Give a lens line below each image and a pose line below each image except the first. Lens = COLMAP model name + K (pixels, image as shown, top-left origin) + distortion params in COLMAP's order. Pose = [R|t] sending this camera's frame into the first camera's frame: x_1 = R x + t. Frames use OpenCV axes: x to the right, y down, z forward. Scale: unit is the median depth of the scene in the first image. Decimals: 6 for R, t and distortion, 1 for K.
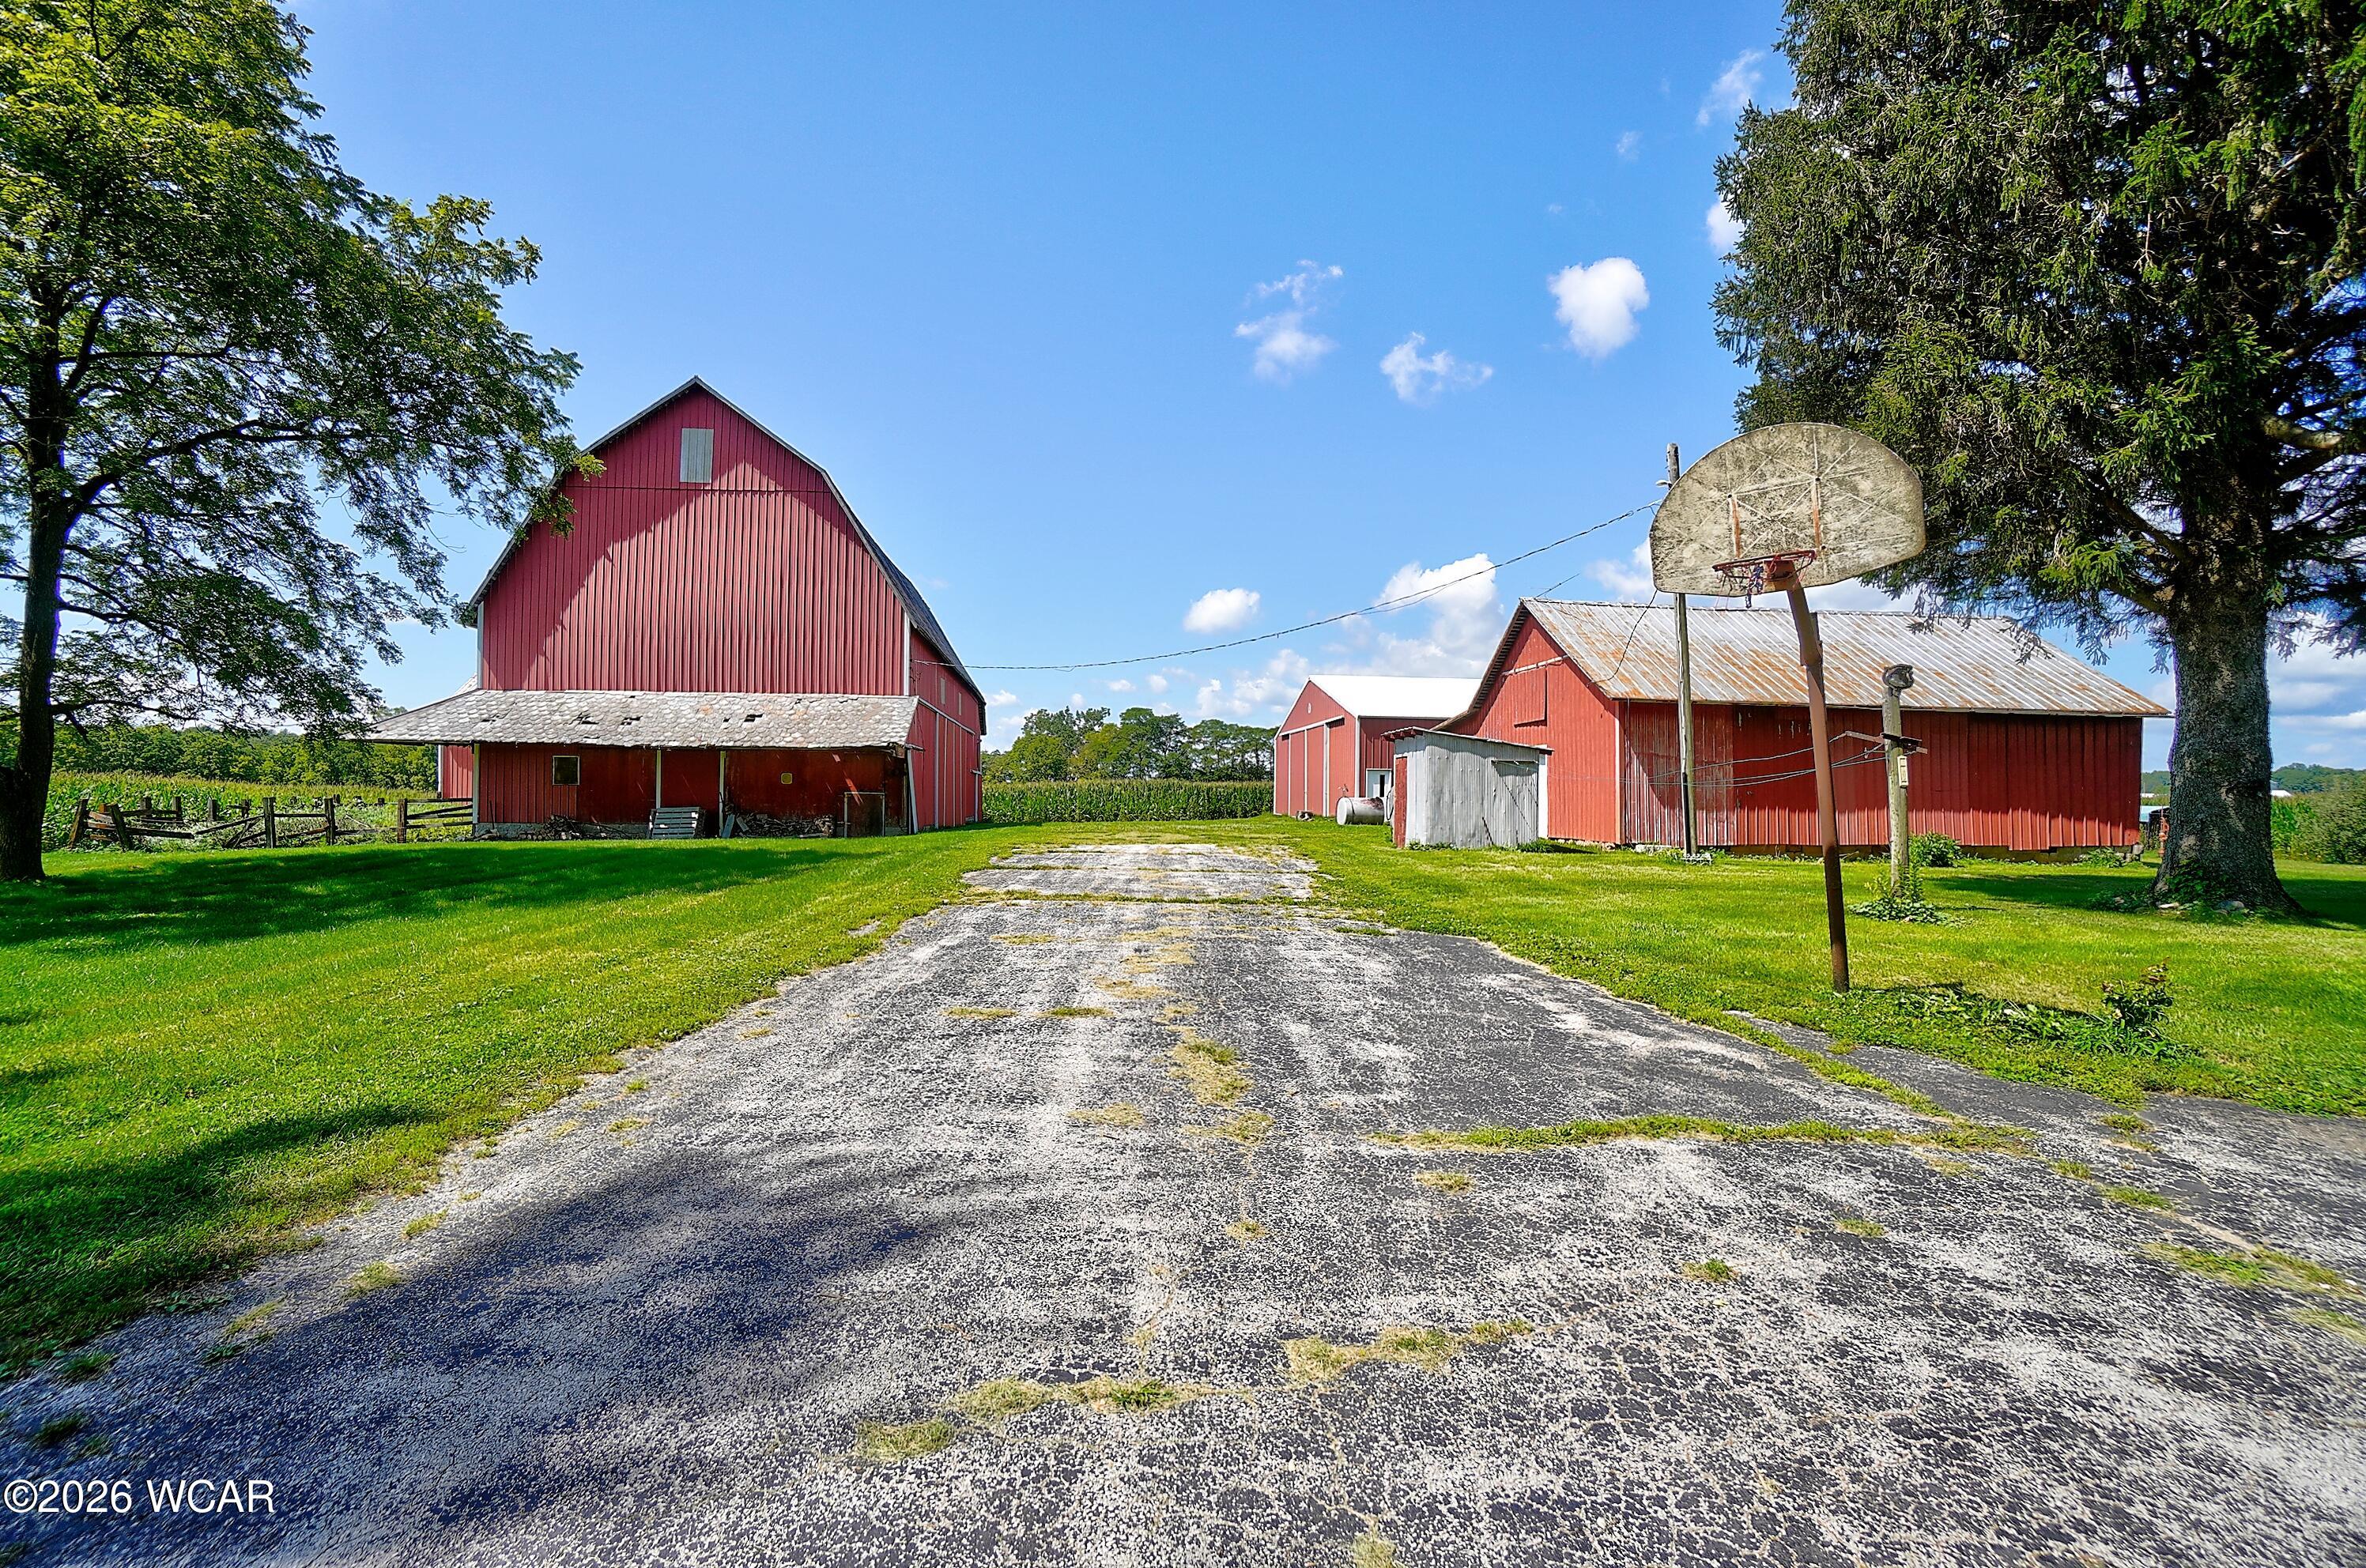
lens RADIAL K [[972.7, 0, 1159.0], [0, 972.7, 780.8], [0, 0, 1]] dist [-0.056300, 0.000102]
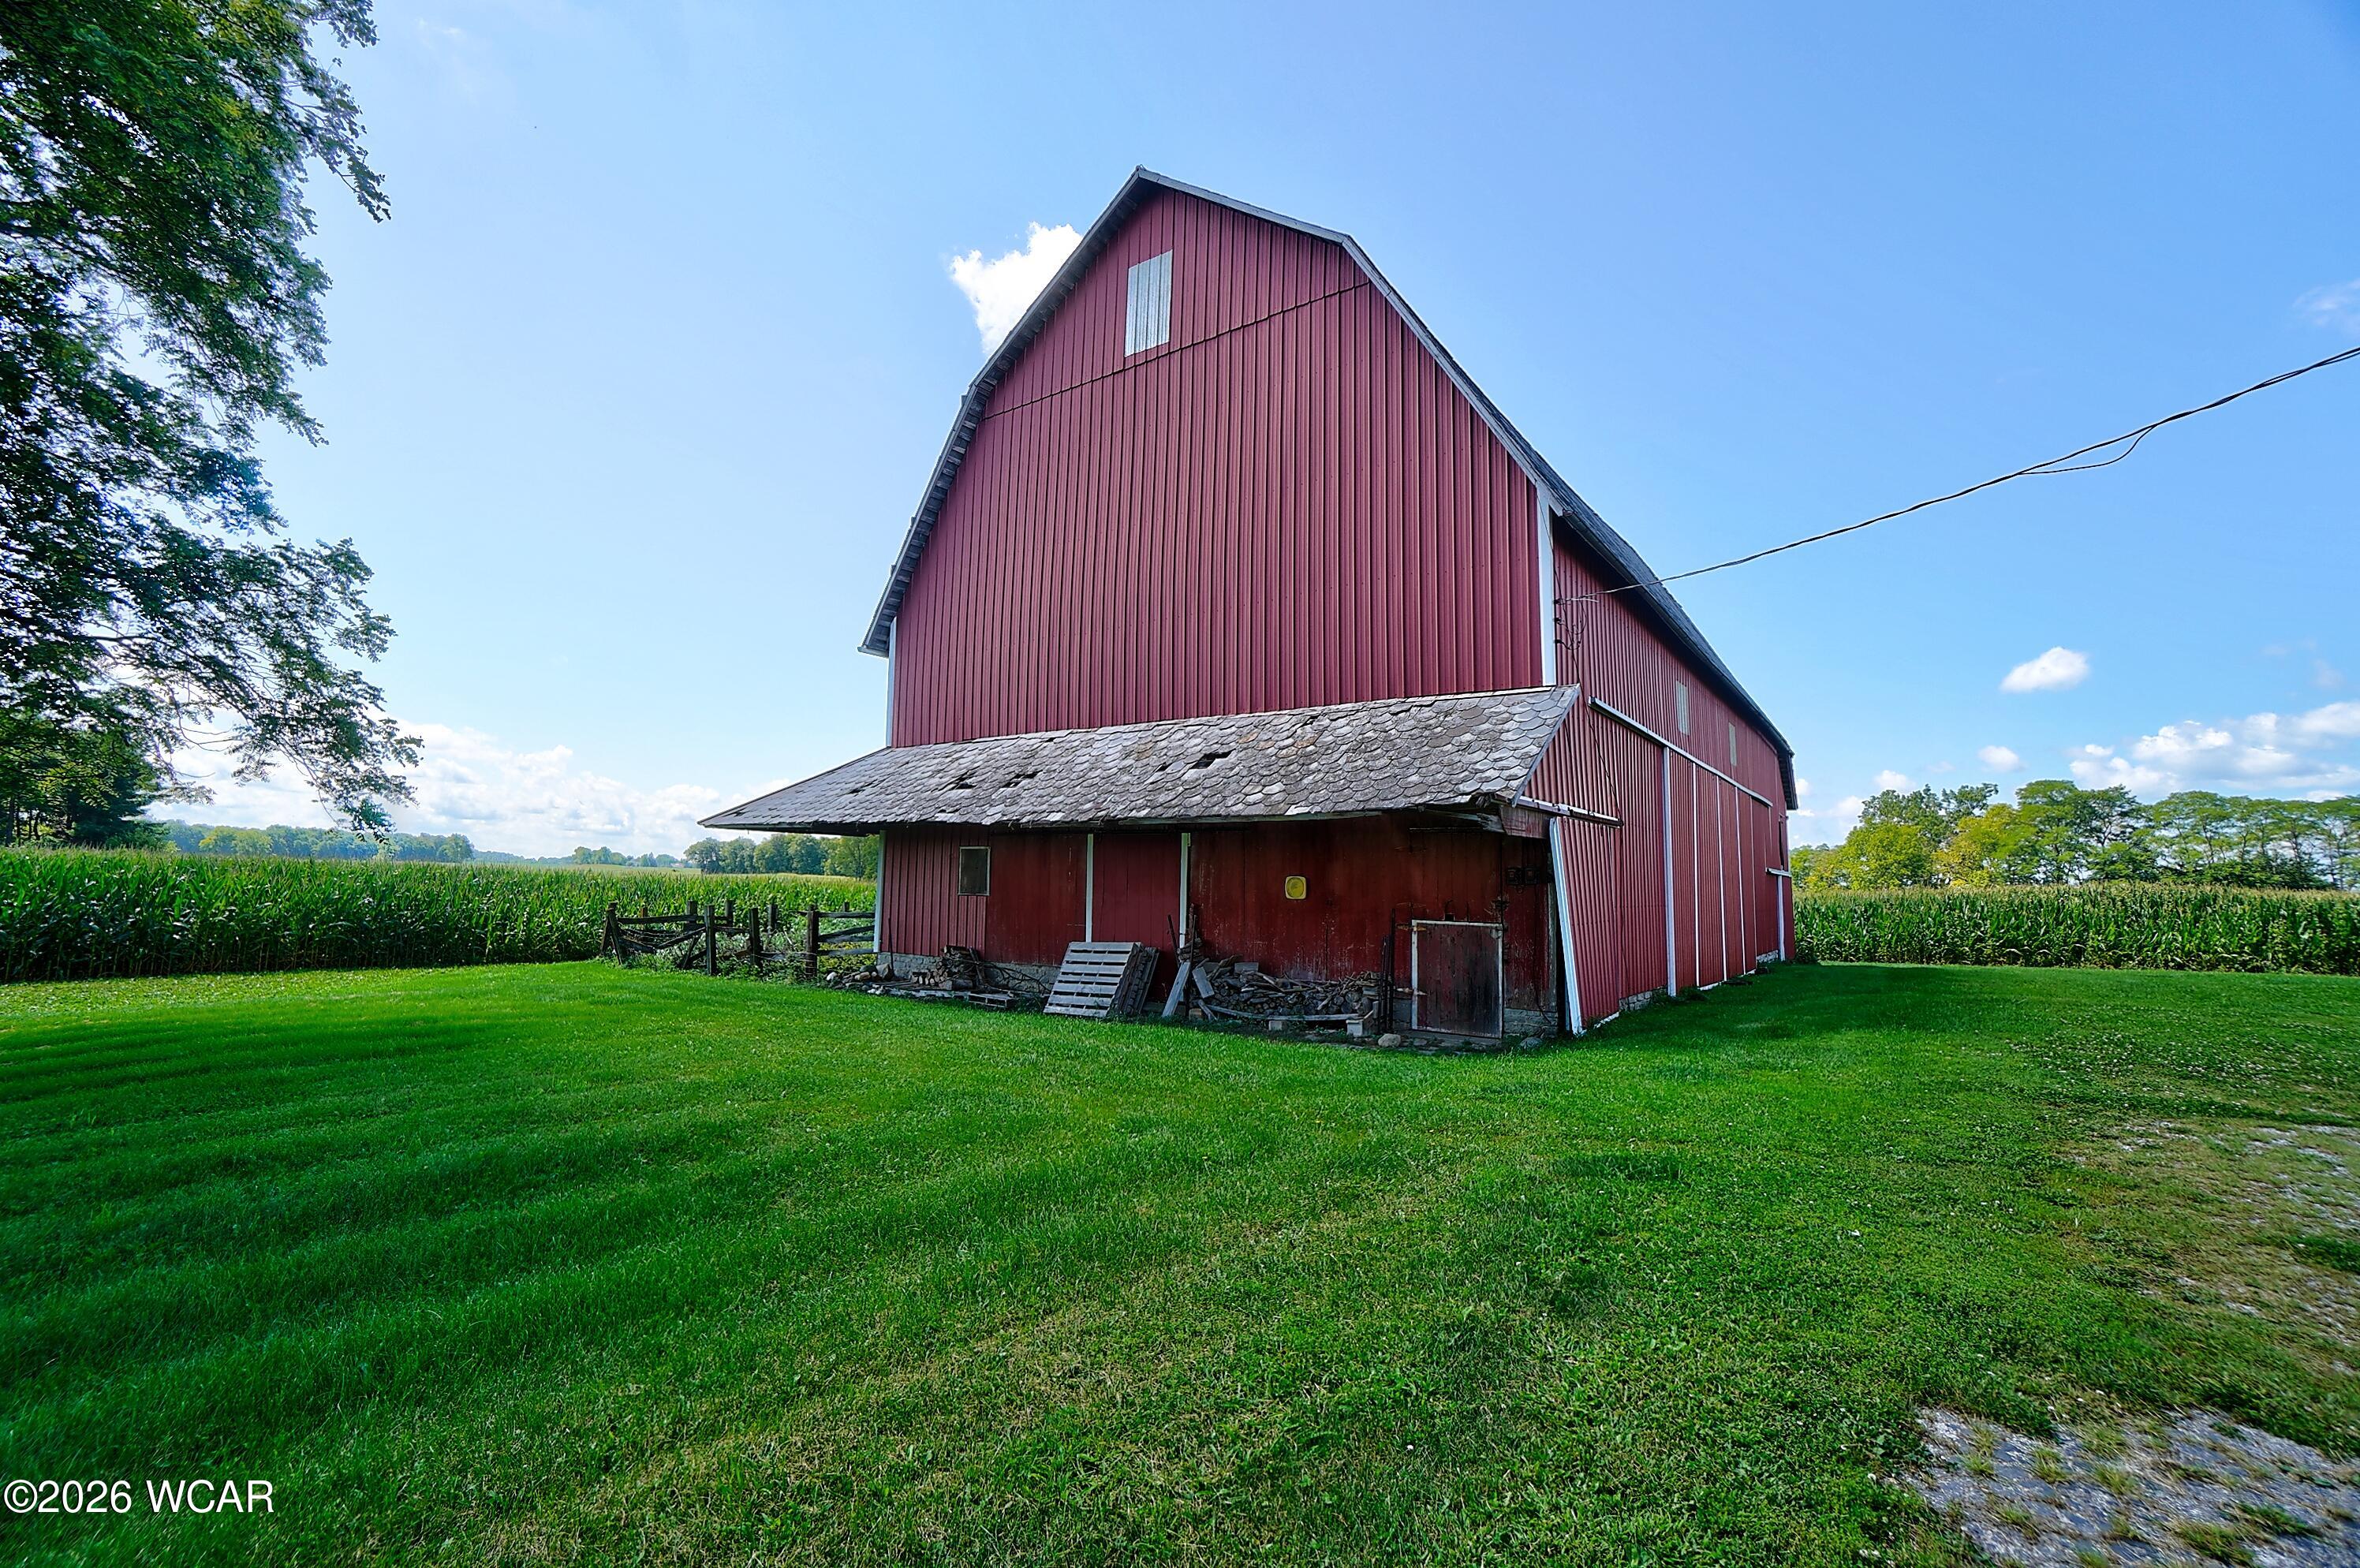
lens RADIAL K [[1030.4, 0, 1180.0], [0, 1030.4, 784.0], [0, 0, 1]] dist [-0.049943, 0.020200]
pose [[0.744287, -0.058186, -0.665320, -0.047769], [-0.005884, 0.995588, -0.093652, -0.002818], [0.667834, 0.073619, 0.740661, 0.302675]]
